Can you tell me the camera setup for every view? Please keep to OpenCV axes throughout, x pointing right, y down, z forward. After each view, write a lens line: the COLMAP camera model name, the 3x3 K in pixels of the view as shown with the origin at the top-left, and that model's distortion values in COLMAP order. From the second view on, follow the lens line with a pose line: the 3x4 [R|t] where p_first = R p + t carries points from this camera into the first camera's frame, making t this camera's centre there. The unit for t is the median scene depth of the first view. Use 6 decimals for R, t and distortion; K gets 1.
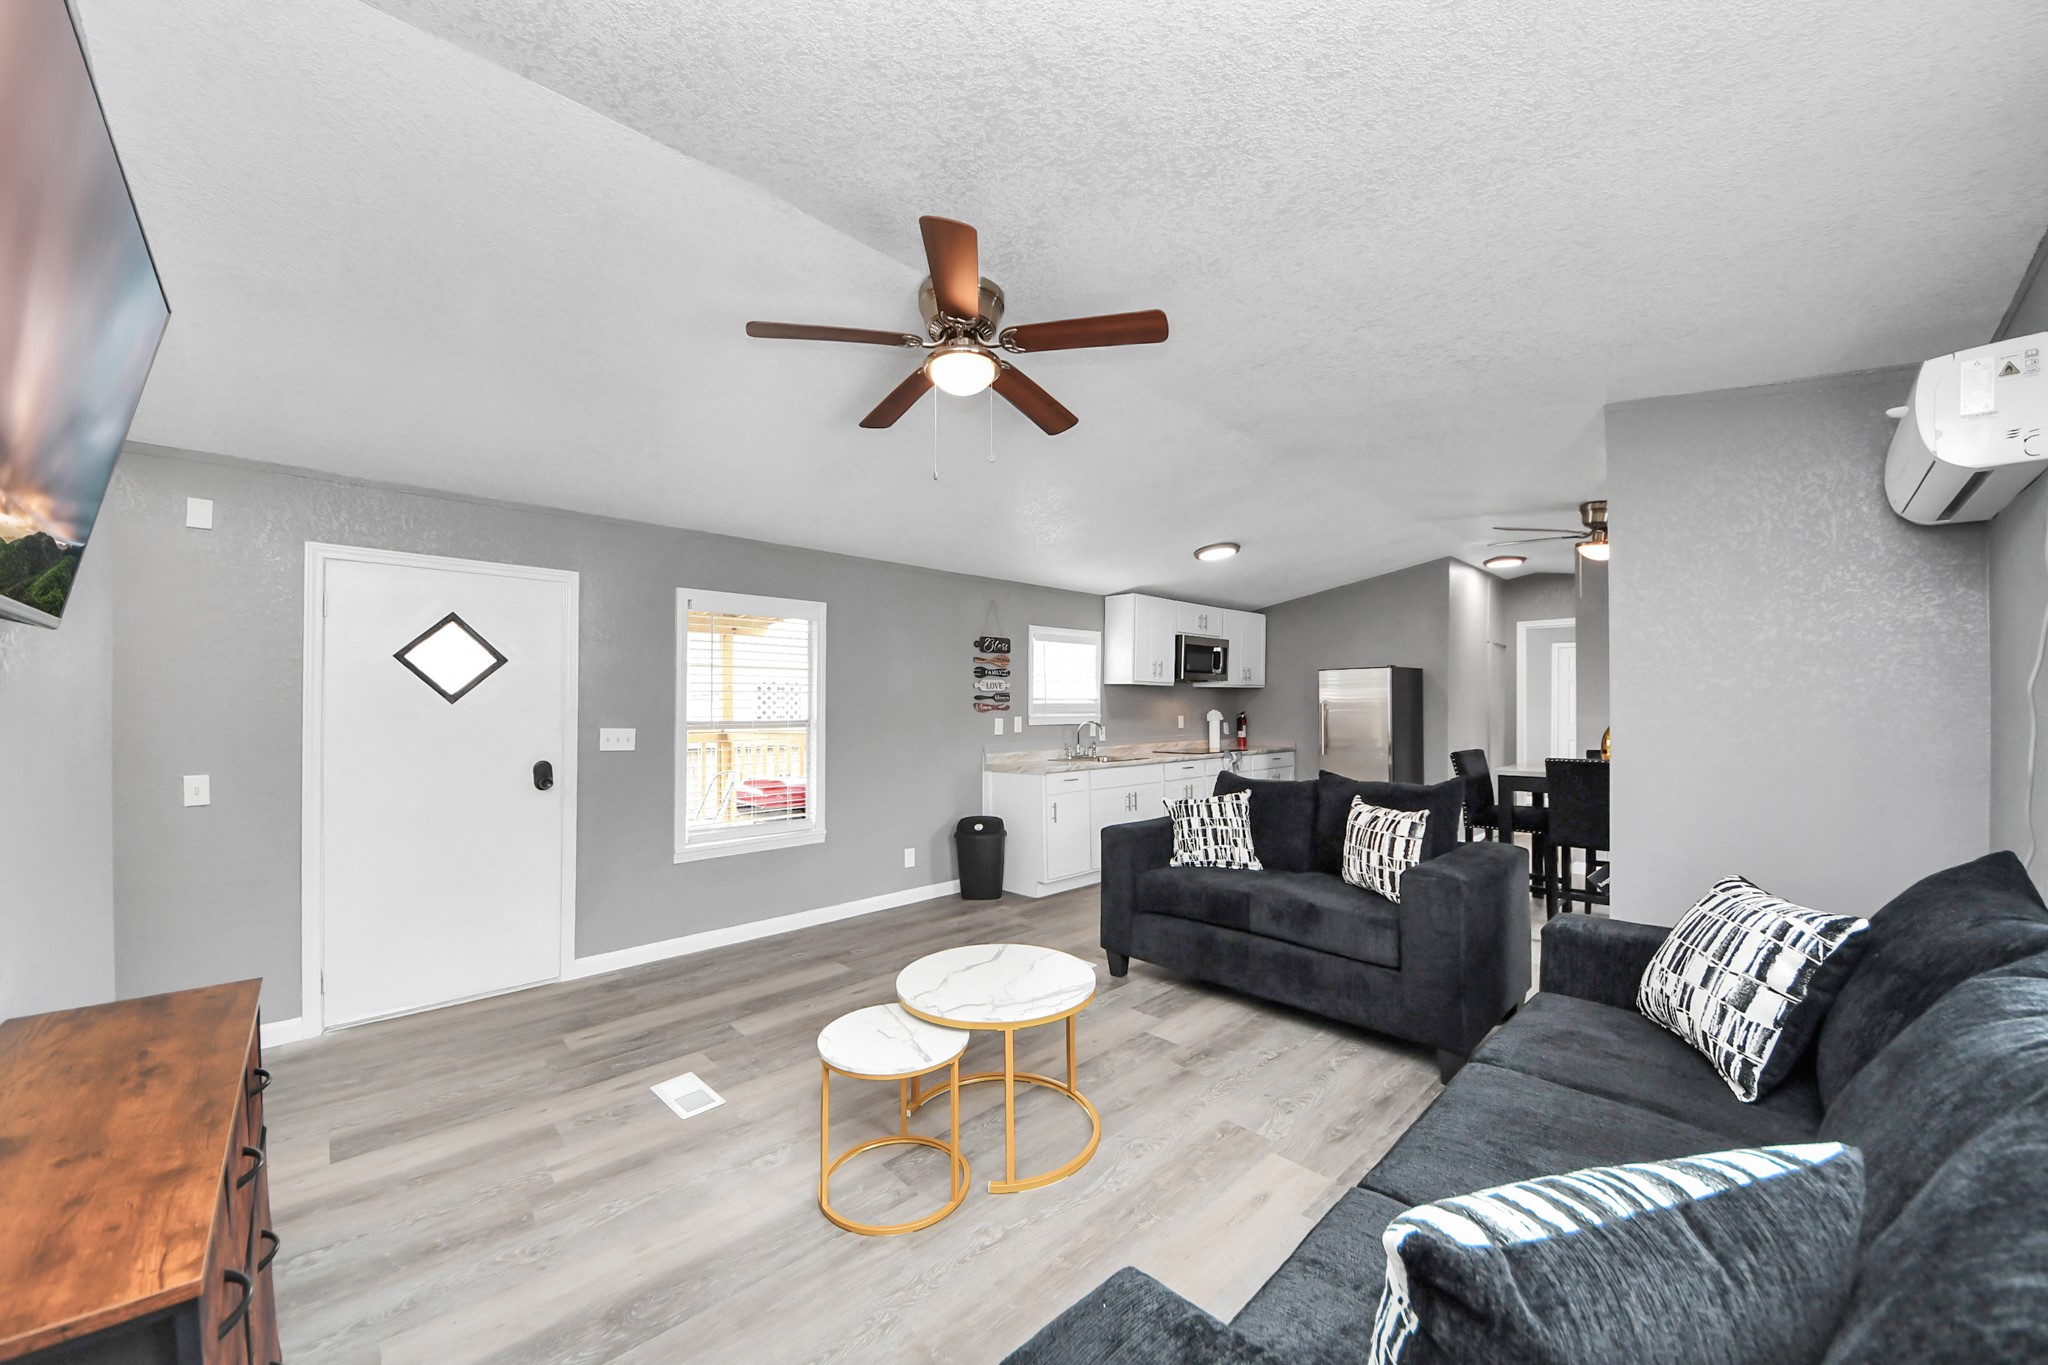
lens RADIAL K [[754.6, 0, 1012.4], [0, 754.6, 702.5], [0, 0, 1]] dist [0.035756, -0.000066]
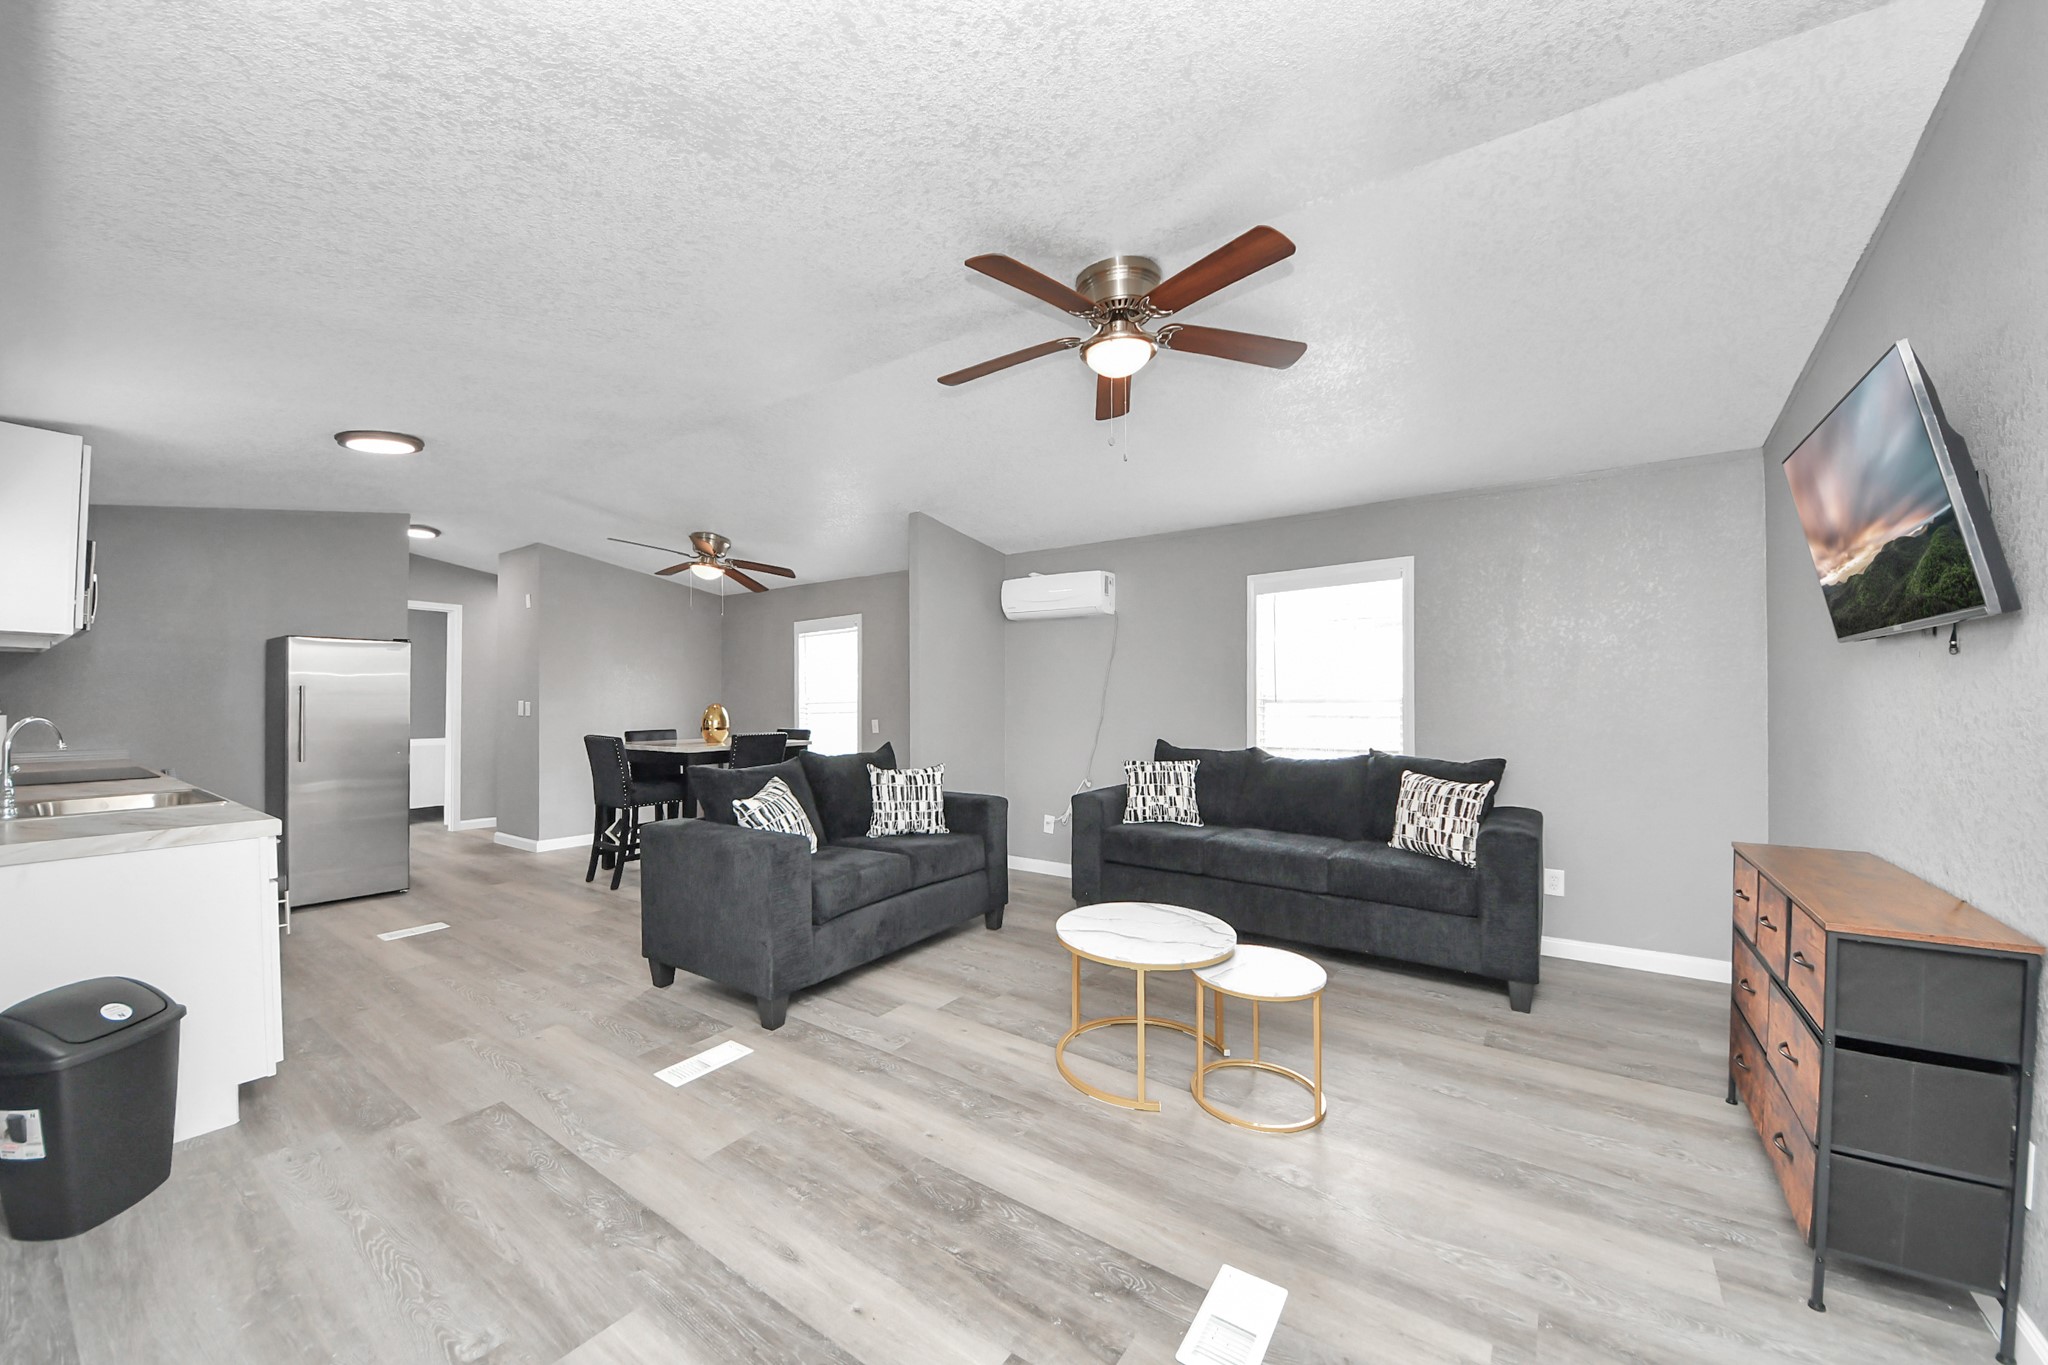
lens RADIAL K [[735.1, 0, 1012.8], [0, 735.1, 717.4], [0, 0, 1]] dist [0.024920, -0.020811]
pose [[-0.197922, -0.019811, 0.980018, -0.764258], [-0.005114, 0.999803, 0.019178, 0.022114], [-0.980204, -0.001216, -0.197984, 1.038109]]
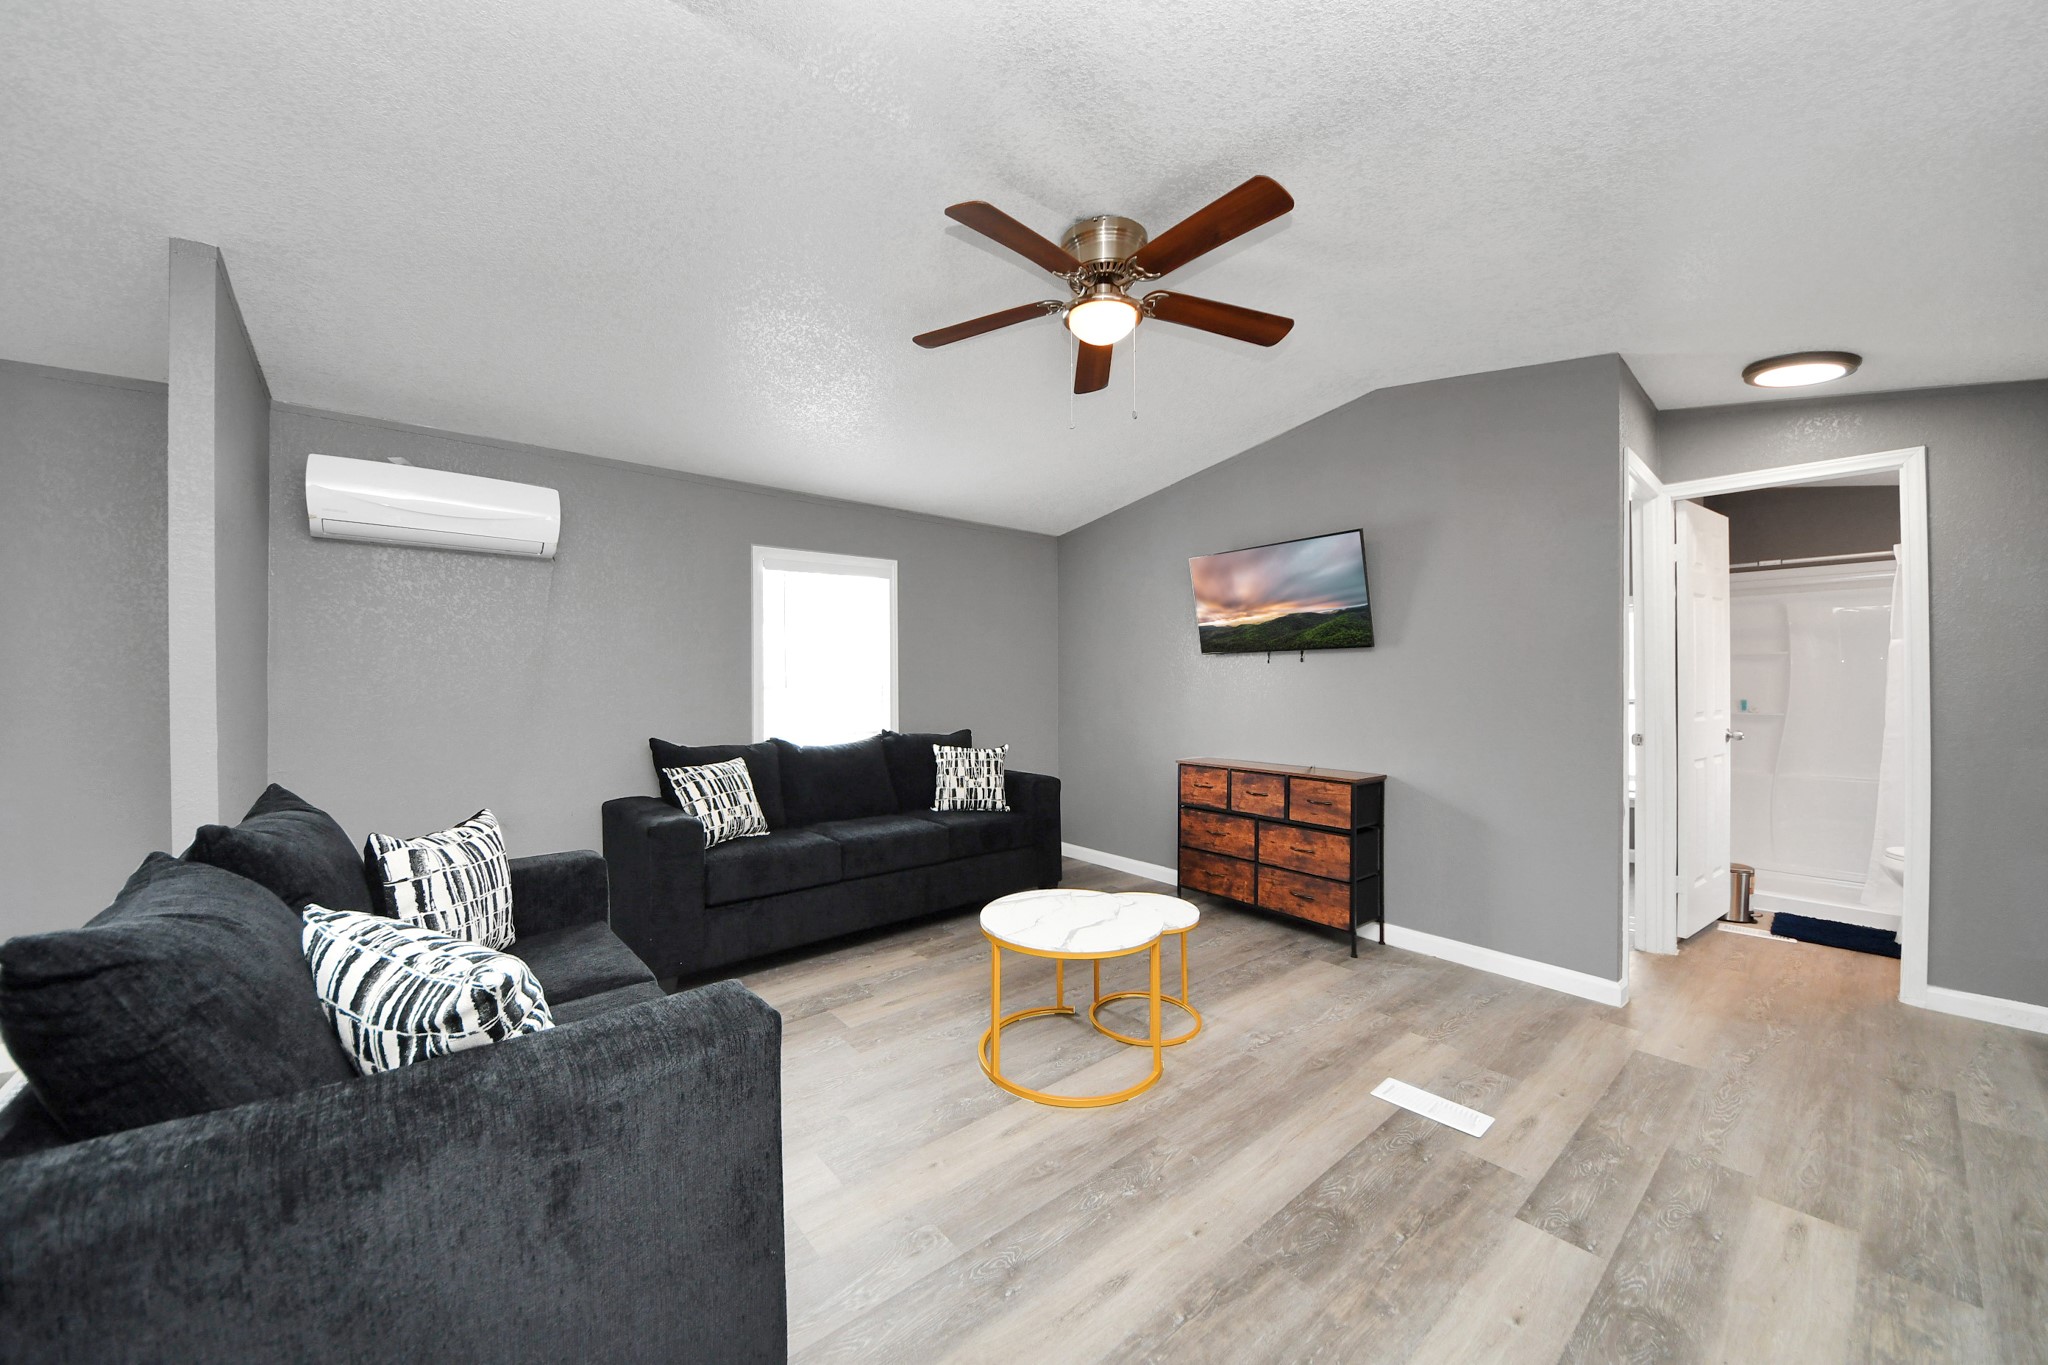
lens RADIAL K [[732.2, 0, 1011.3], [0, 732.2, 684.3], [0, 0, 1]] dist [0.057440, -0.027668]
pose [[-0.998010, 0.008279, 0.062514, 0.000265], [0.007953, 0.999953, -0.005470, 0.022654], [-0.062556, -0.004962, -0.998029, 1.529524]]
